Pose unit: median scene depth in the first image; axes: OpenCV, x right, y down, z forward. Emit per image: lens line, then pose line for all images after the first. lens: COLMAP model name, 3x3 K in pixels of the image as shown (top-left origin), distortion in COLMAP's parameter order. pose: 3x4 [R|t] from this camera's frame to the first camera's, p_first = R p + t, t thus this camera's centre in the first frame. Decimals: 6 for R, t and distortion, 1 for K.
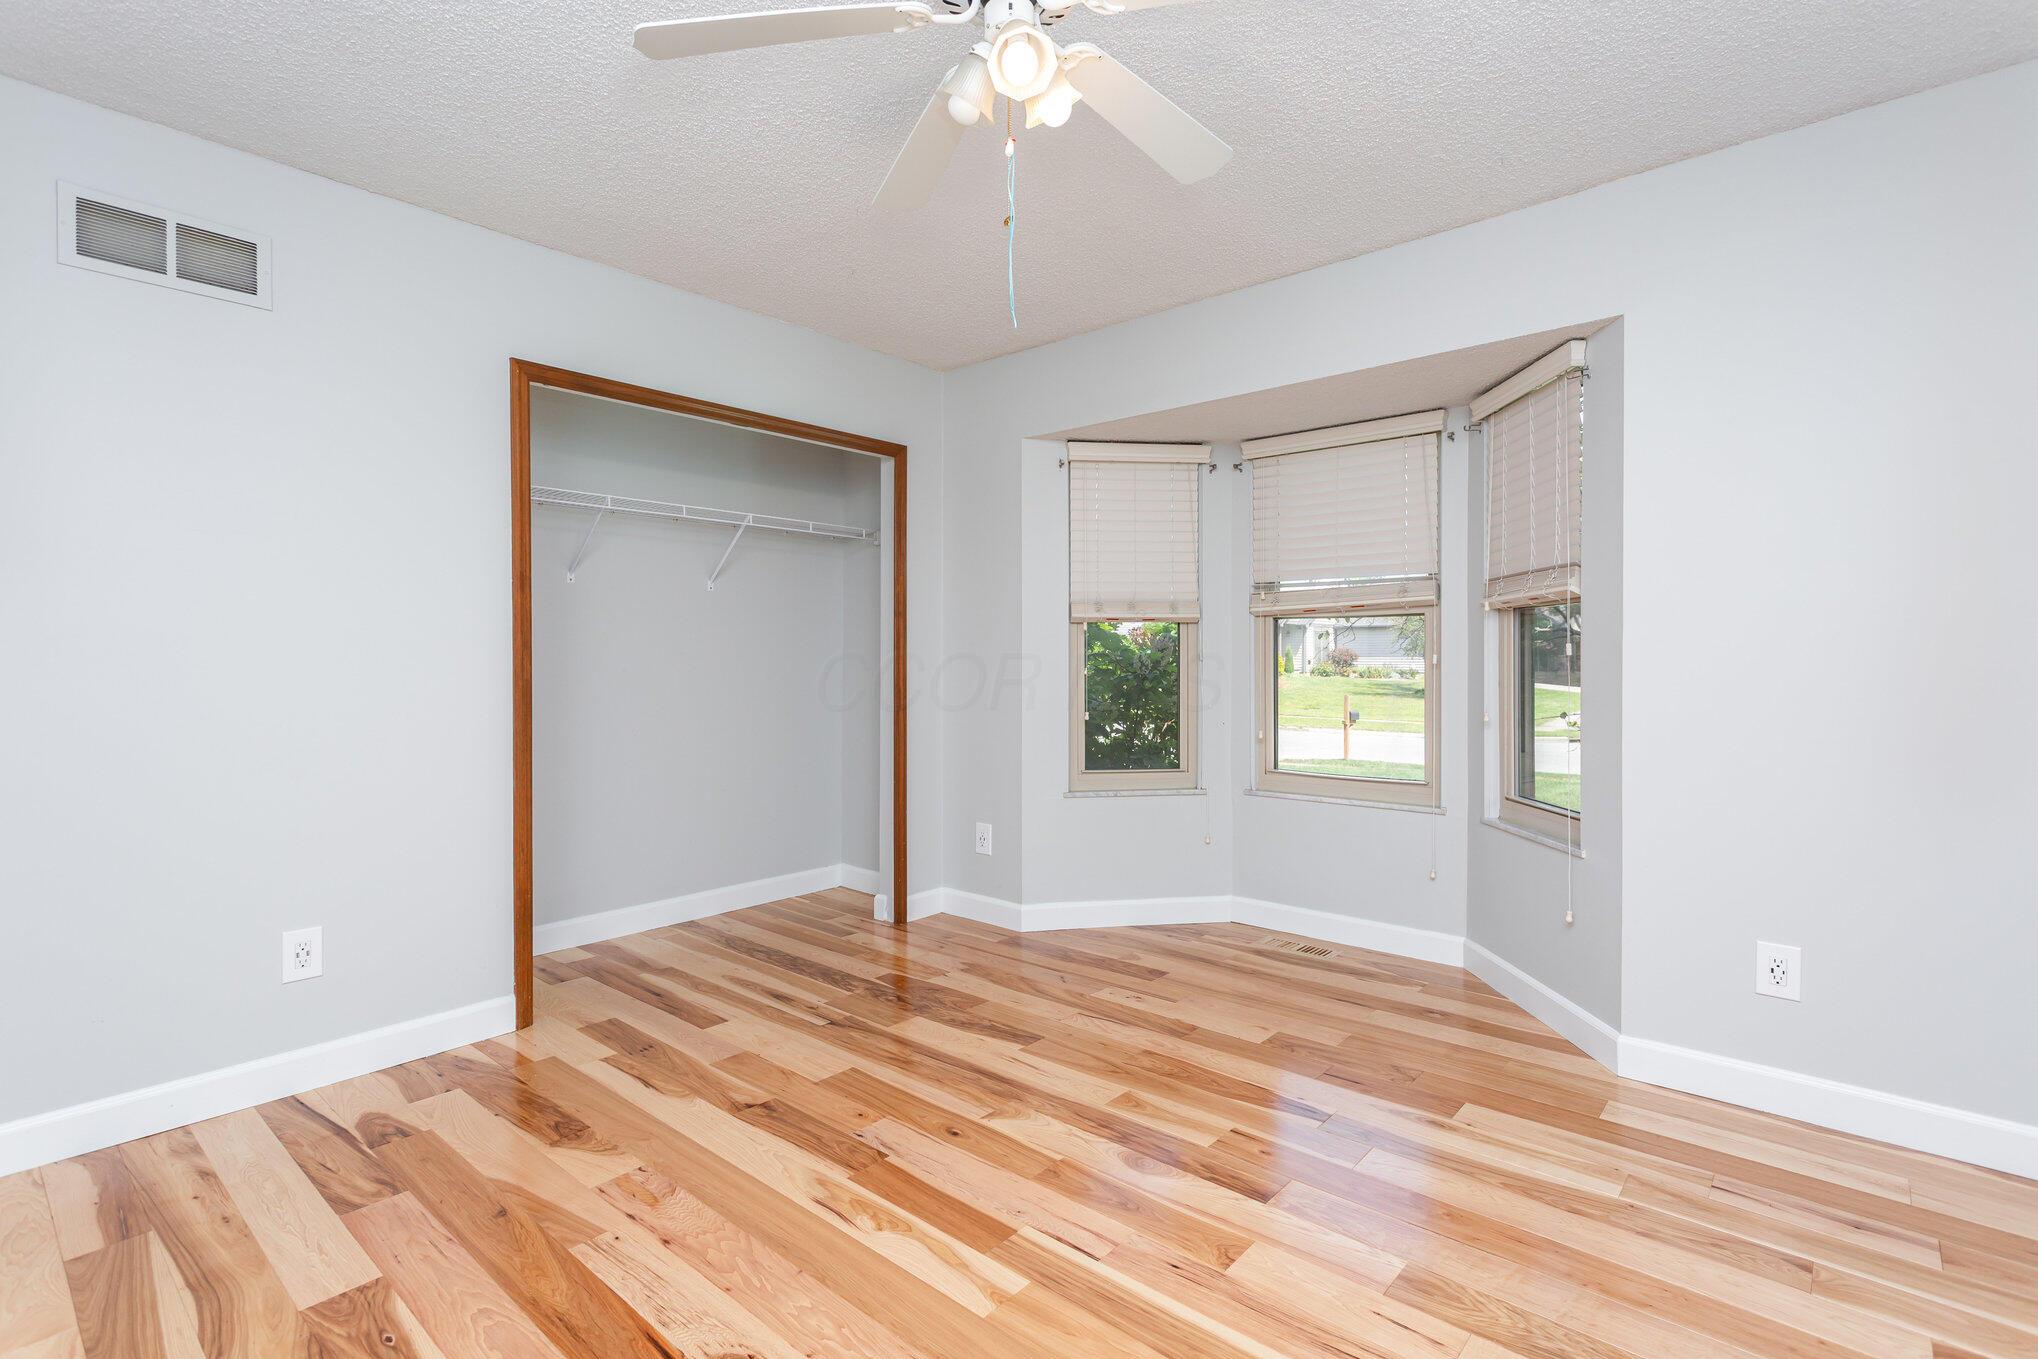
lens RADIAL K [[958.3, 0, 1019.2], [0, 958.3, 669.3], [0, 0, 1]] dist [0.002740, 0.000341]
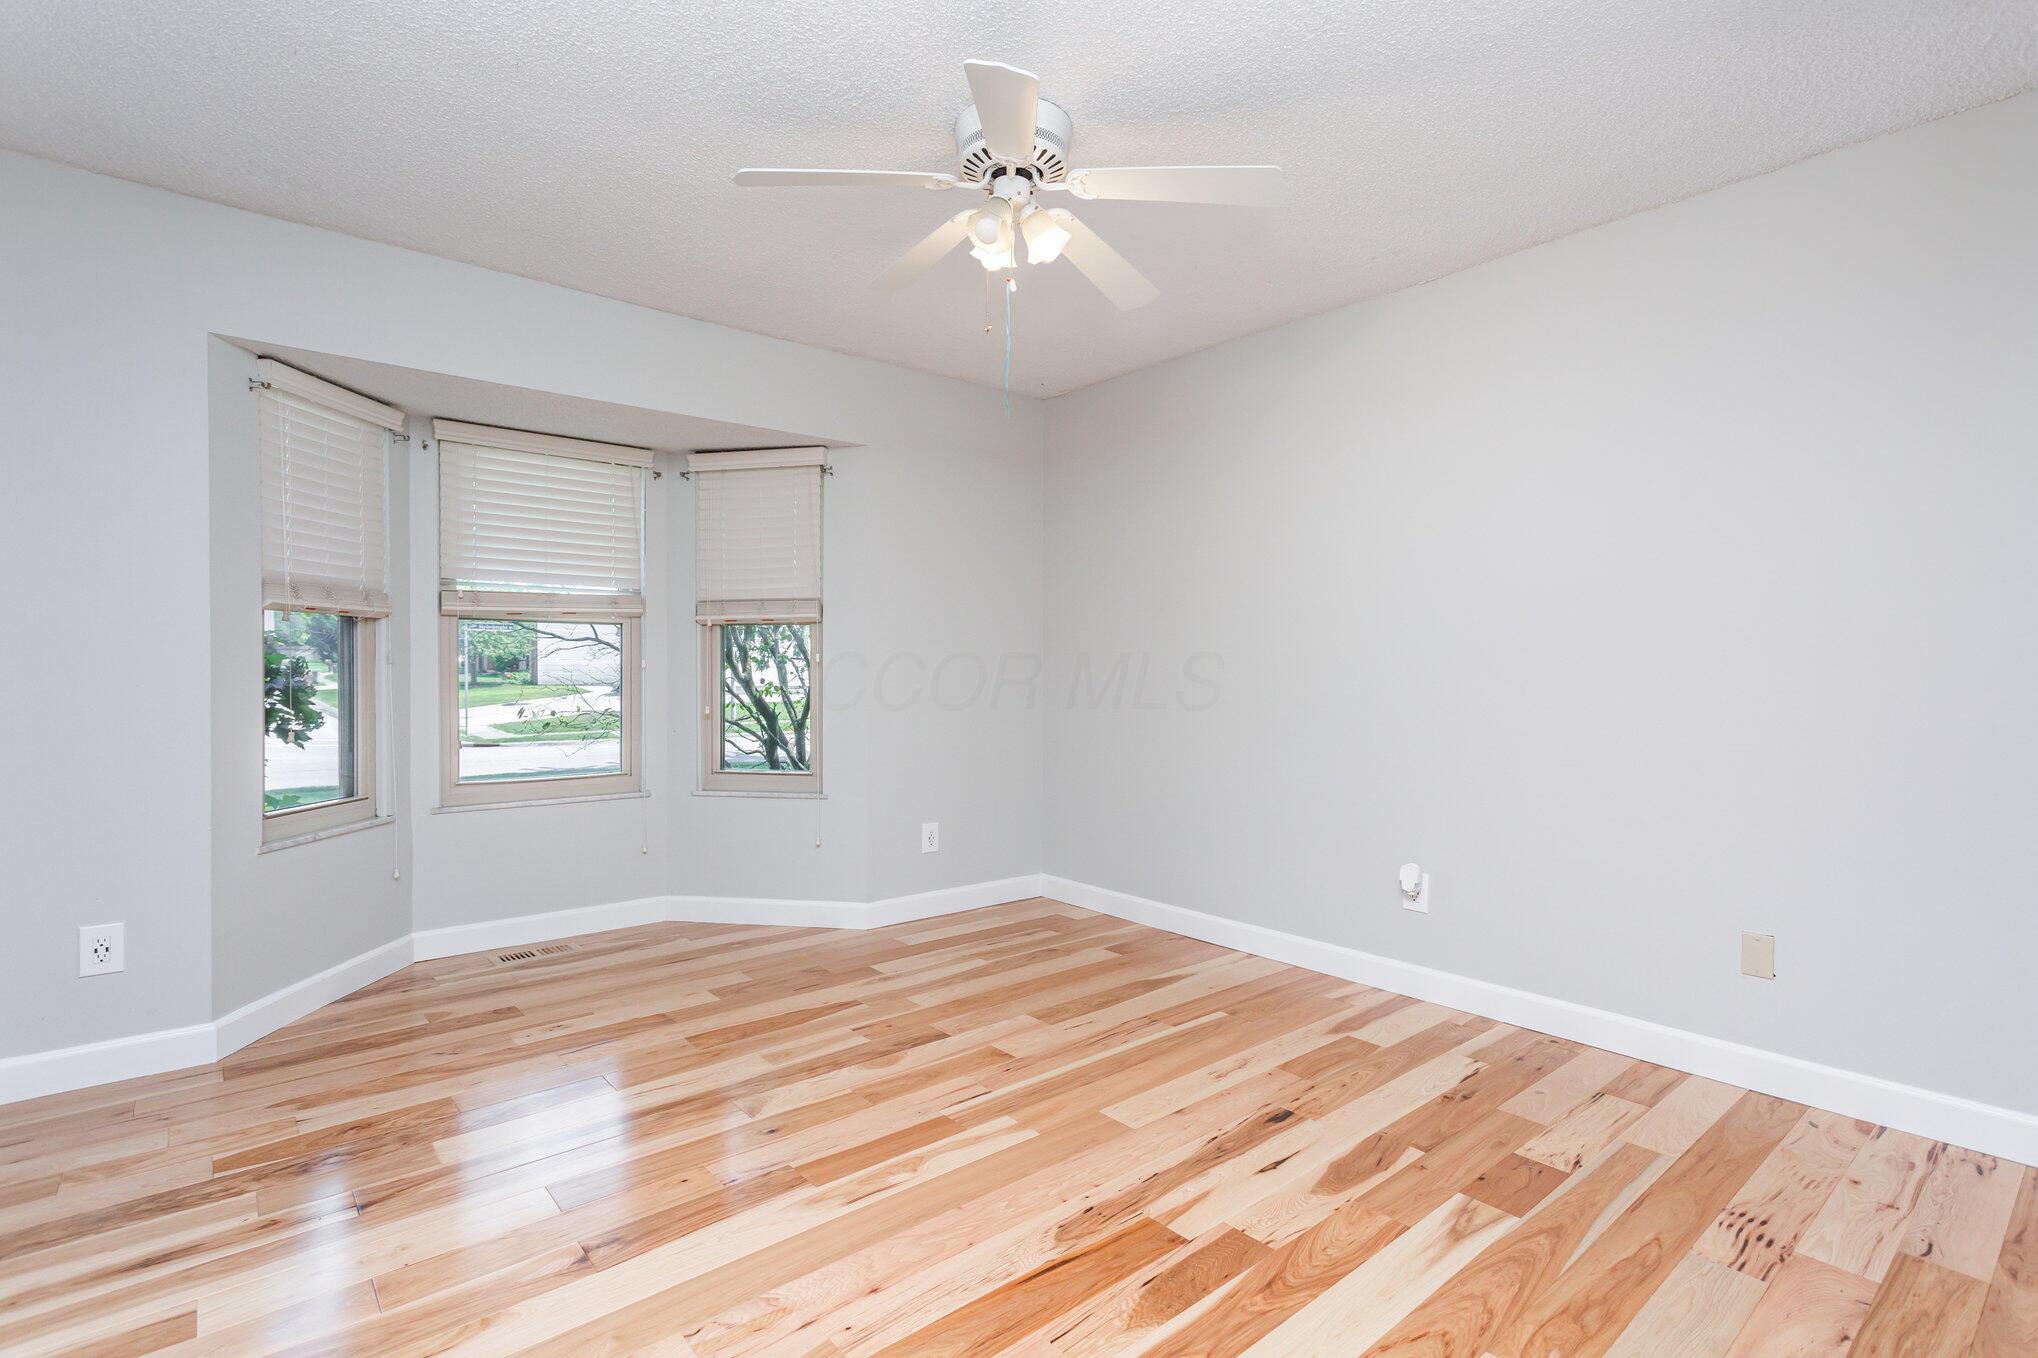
lens RADIAL K [[958.3, 0, 1019.2], [0, 958.3, 668.8], [0, 0, 1]] dist [0.002740, 0.000341]
pose [[0.156841, 0.000764, 0.987624, -0.849091], [0.003993, 0.999991, -0.001408, -0.002243], [-0.987616, 0.004164, 0.156837, 0.479232]]
